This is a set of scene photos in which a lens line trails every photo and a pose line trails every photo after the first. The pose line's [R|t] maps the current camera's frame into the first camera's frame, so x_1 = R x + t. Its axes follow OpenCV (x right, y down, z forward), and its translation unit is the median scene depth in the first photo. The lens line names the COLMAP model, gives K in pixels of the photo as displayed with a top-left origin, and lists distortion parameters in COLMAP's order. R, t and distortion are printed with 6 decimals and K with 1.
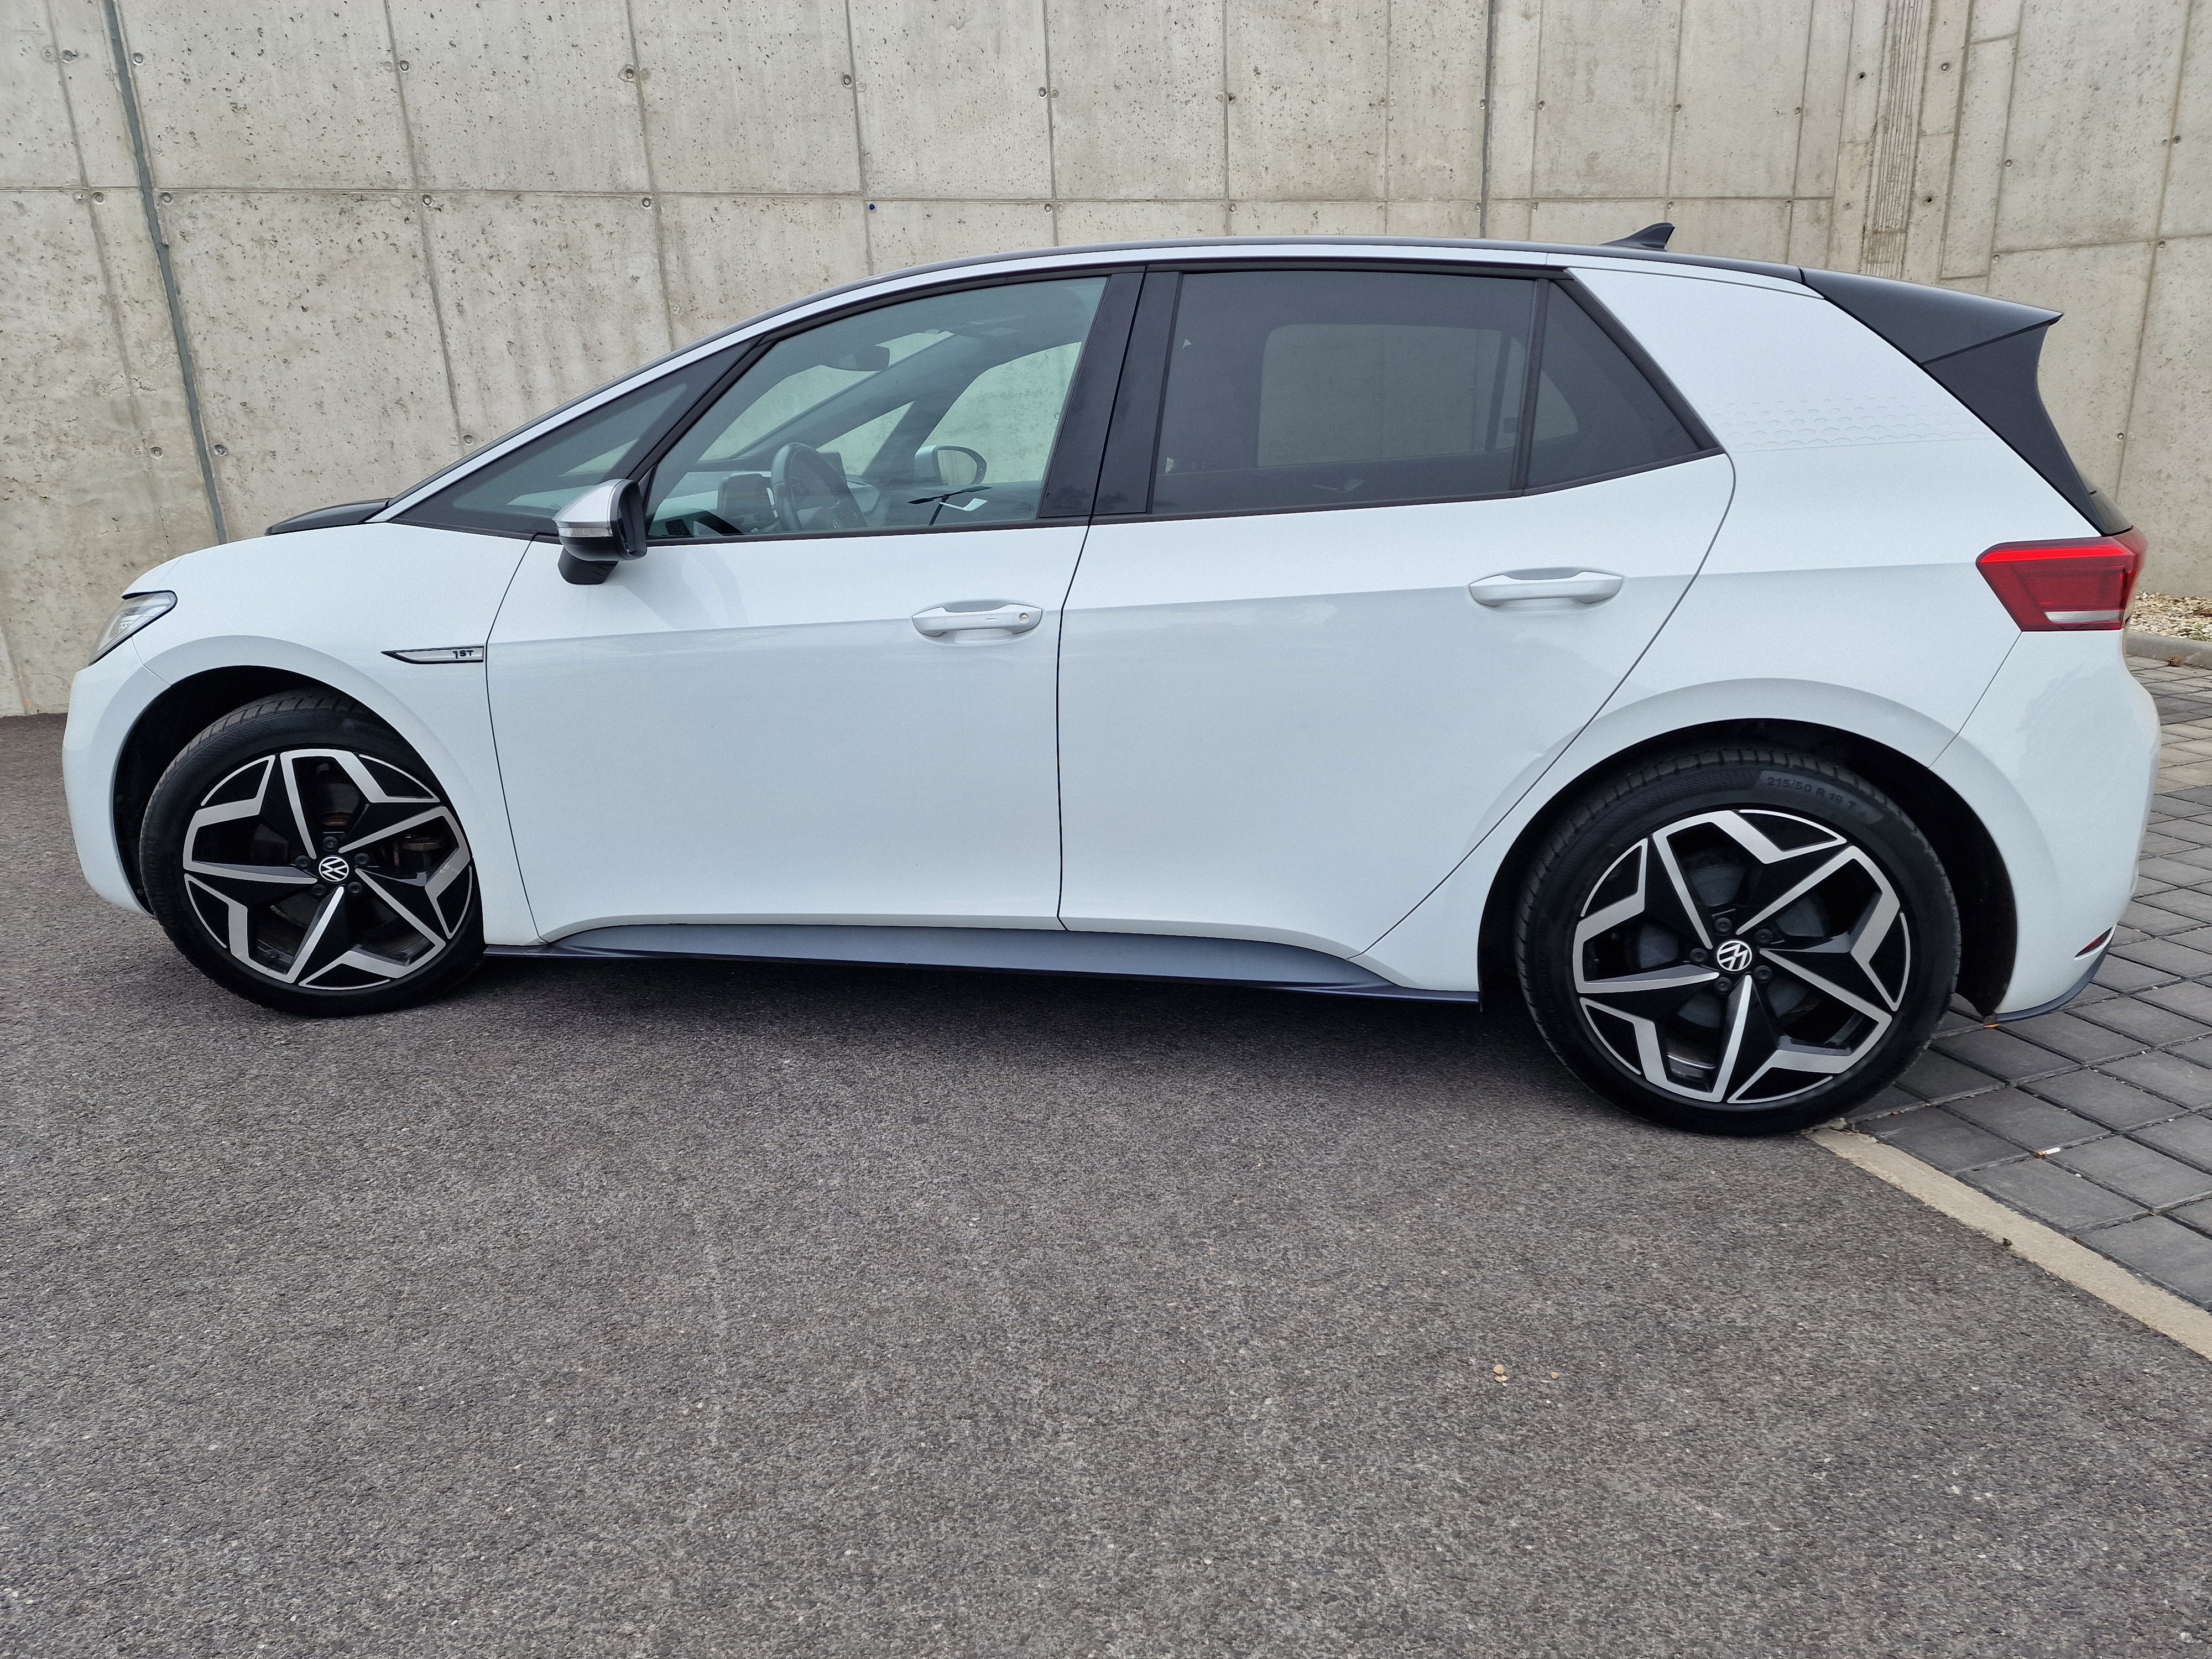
lens RADIAL K [[1475.9, 0, 1113.8], [0, 1475.9, 820.8], [0, 0, 1]] dist [0.083986, -0.076640]
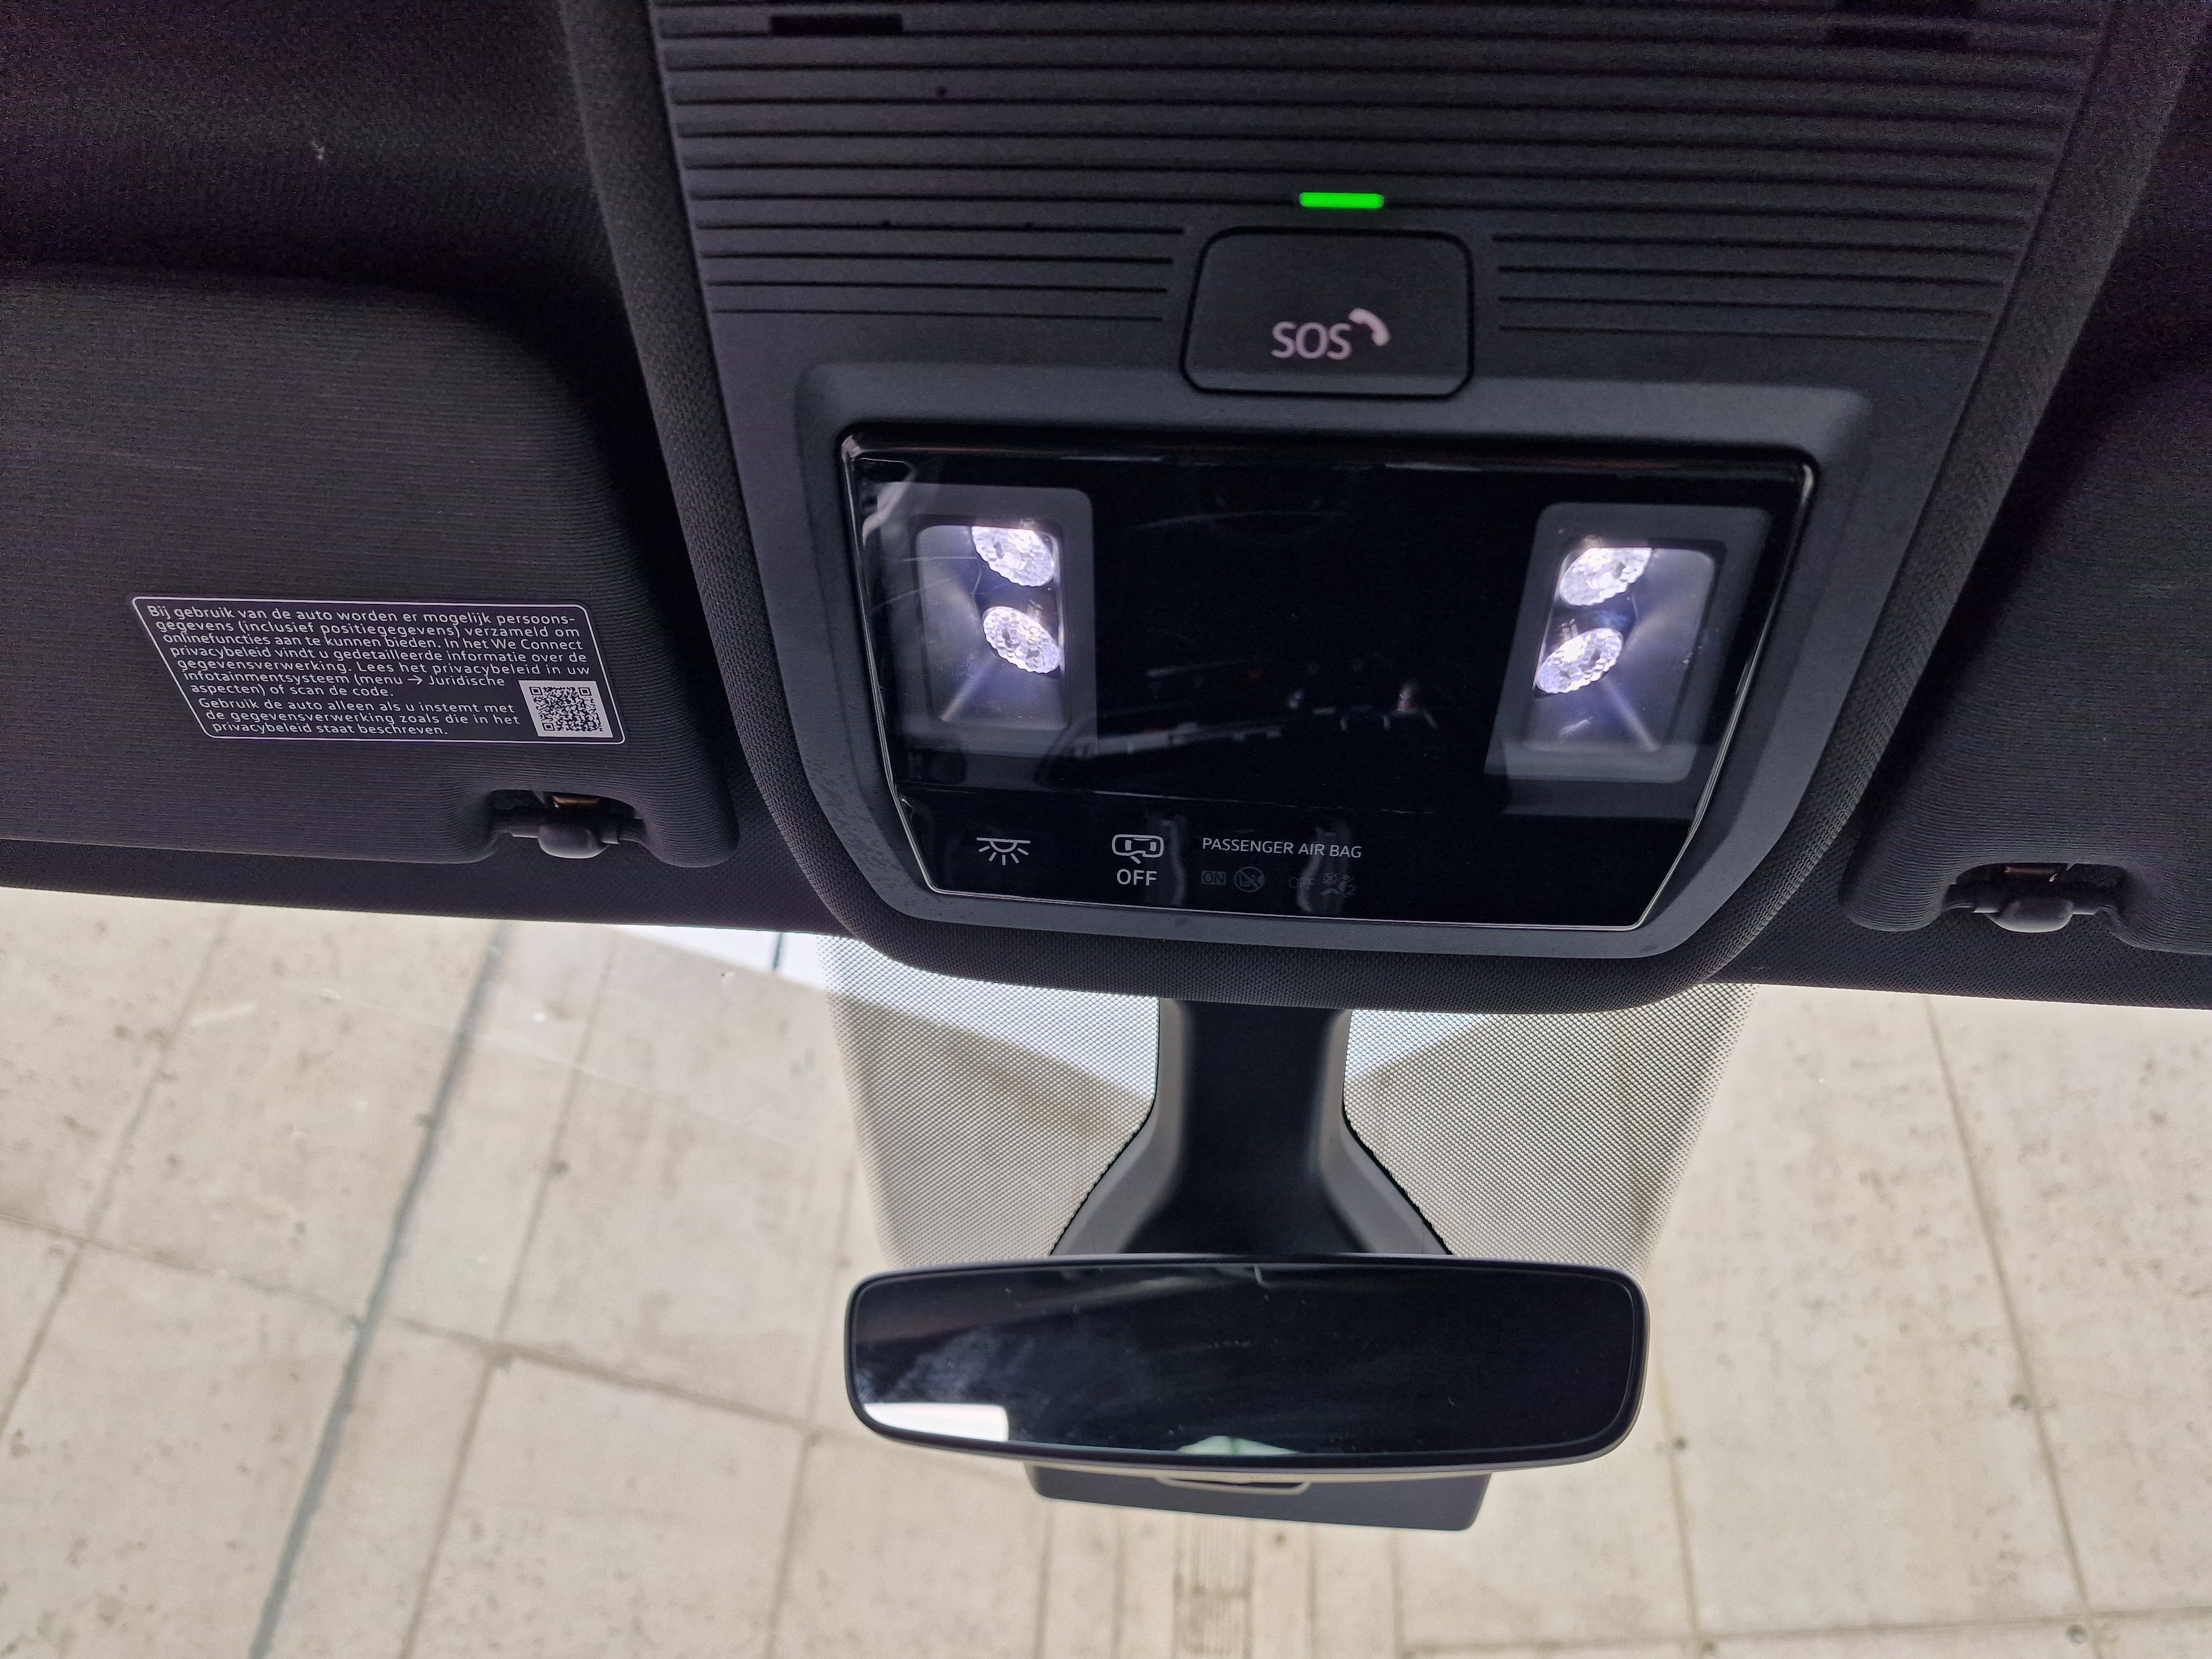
lens RADIAL K [[1503.9, 0, 1116.2], [0, 1503.9, 824.9], [0, 0, 1]] dist [0.059325, -0.062699]
pose [[0.922871, 0.289438, 0.254038, 0.347069], [0.017019, 0.628354, -0.777742, -0.186440], [-0.384734, 0.722078, 0.574963, 0.665718]]
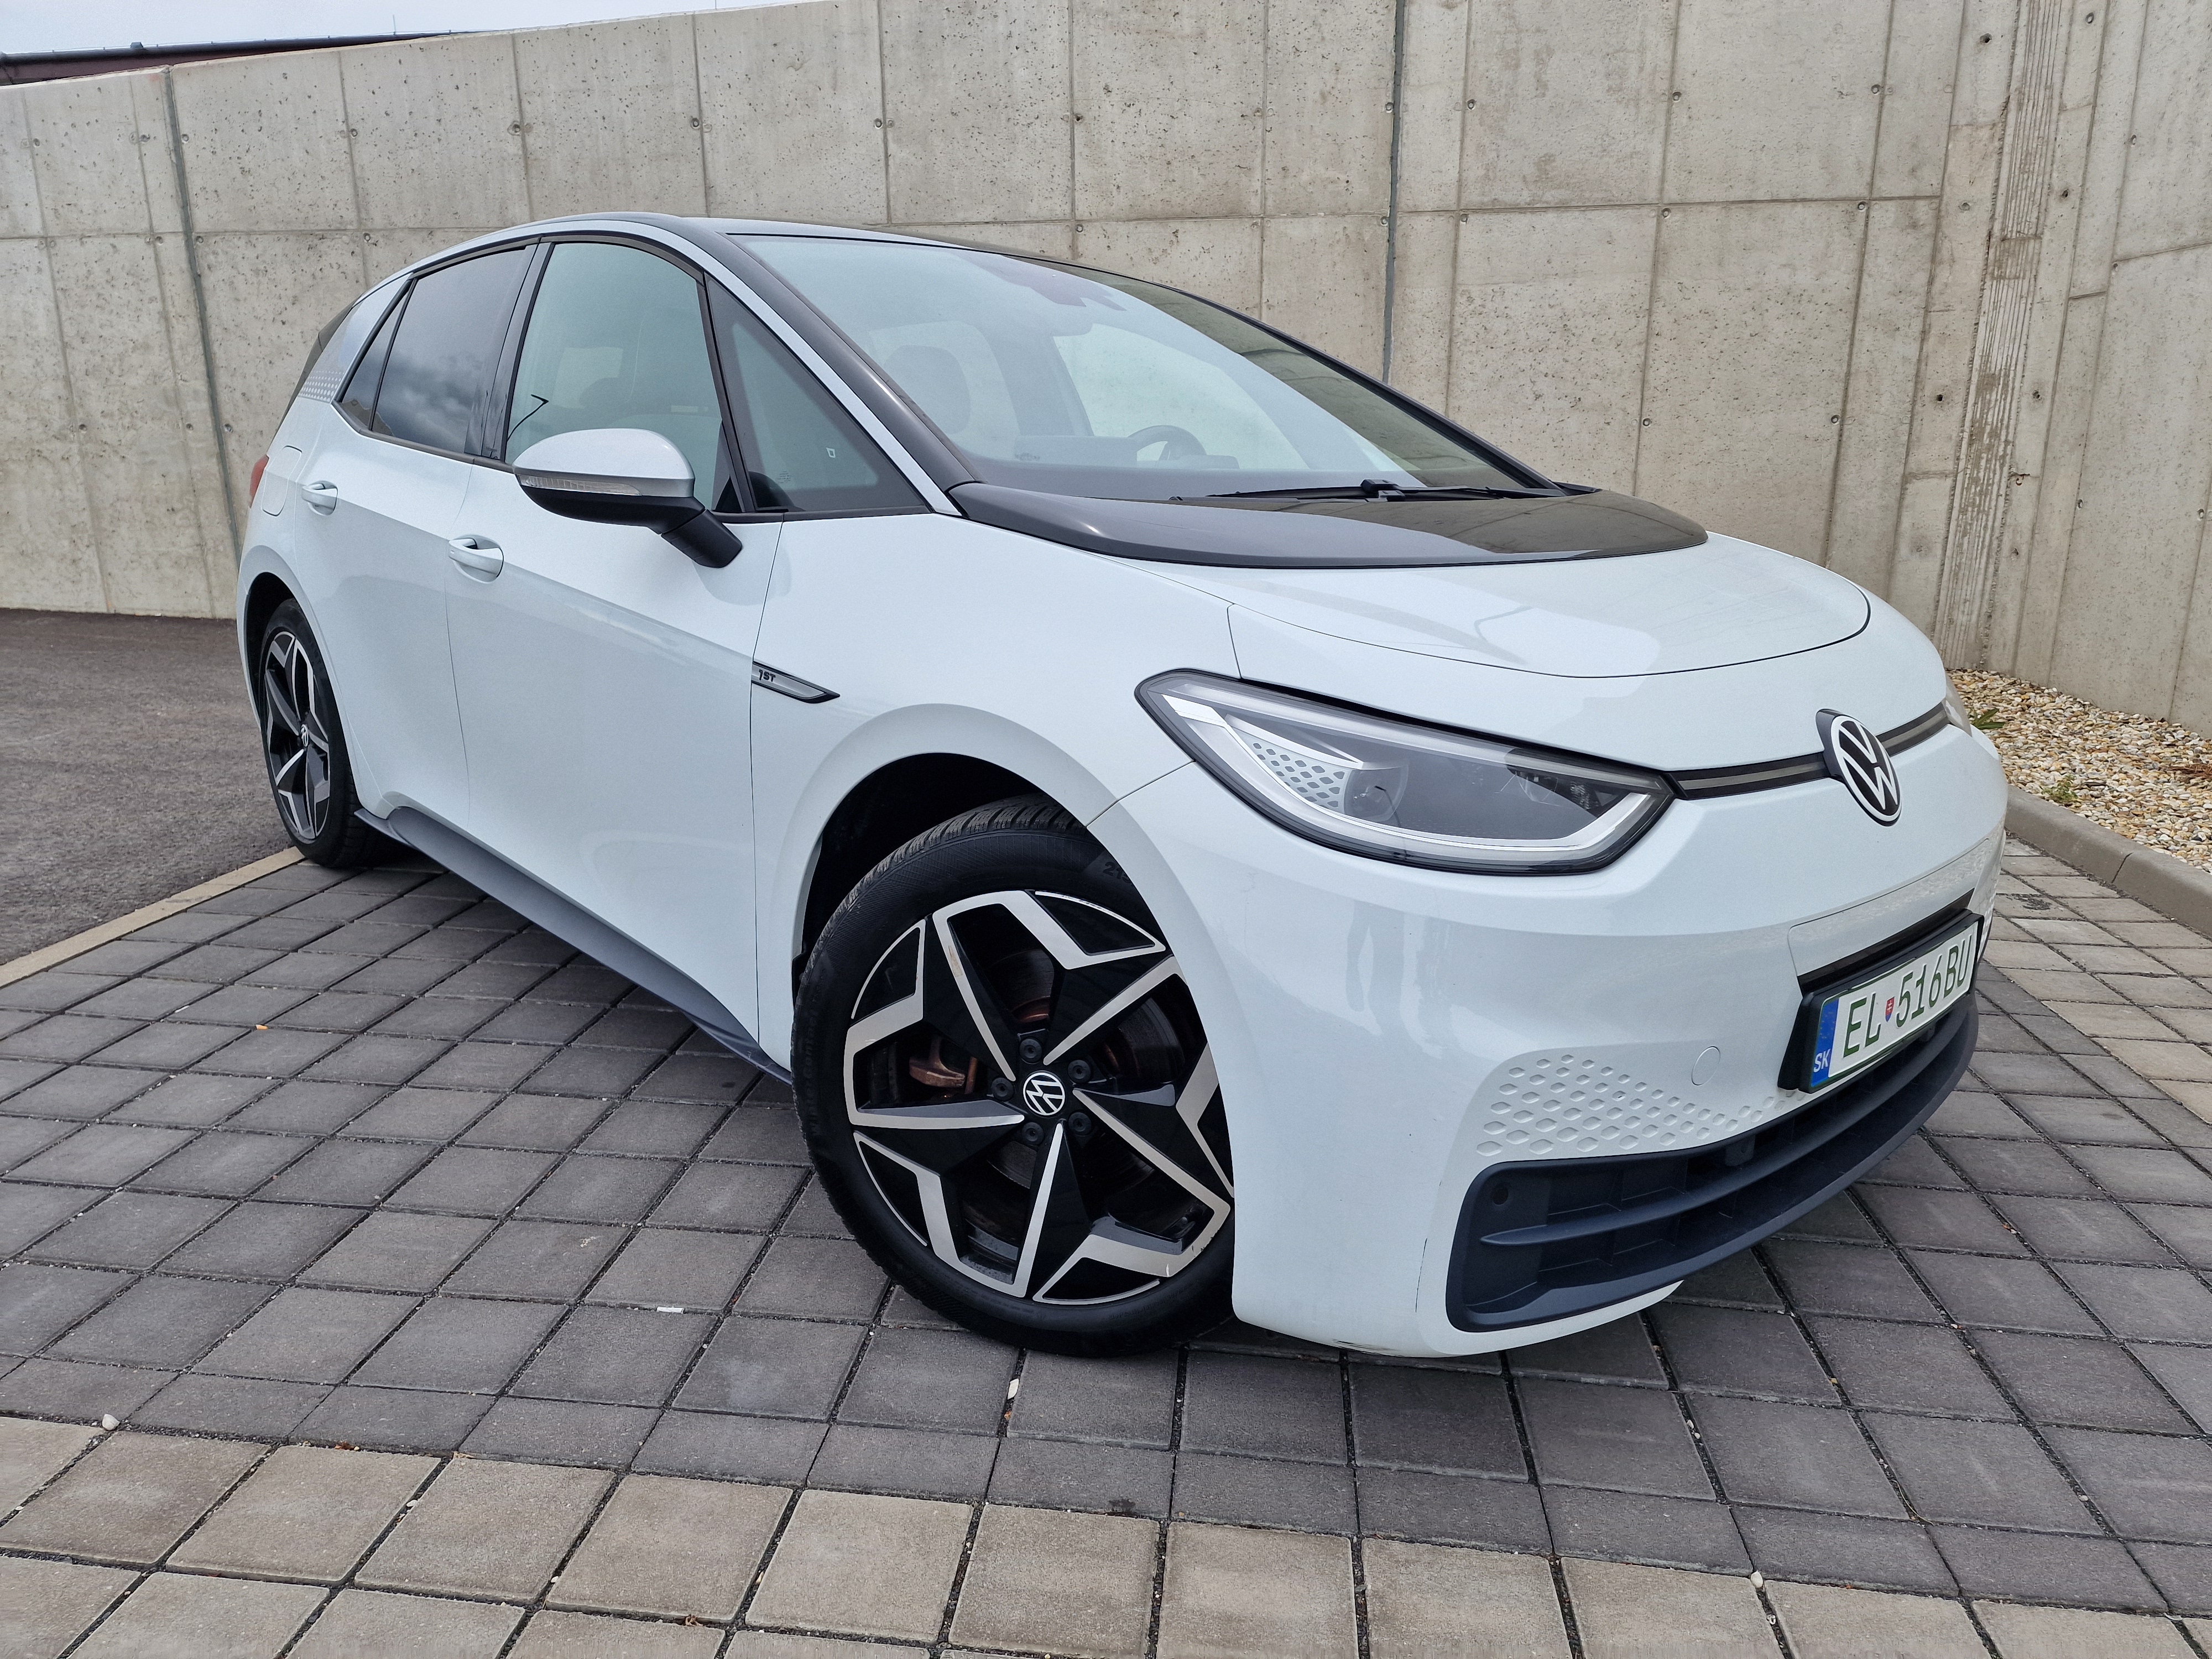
lens RADIAL K [[1482.2, 0, 1102.8], [0, 1482.2, 813.8], [0, 0, 1]] dist [0.075338, -0.069183]
pose [[0.872844, 0.149266, -0.464610, 0.670215], [-0.168663, 0.985674, -0.000190, -0.037758], [0.457926, 0.078529, 0.885515, 0.185840]]
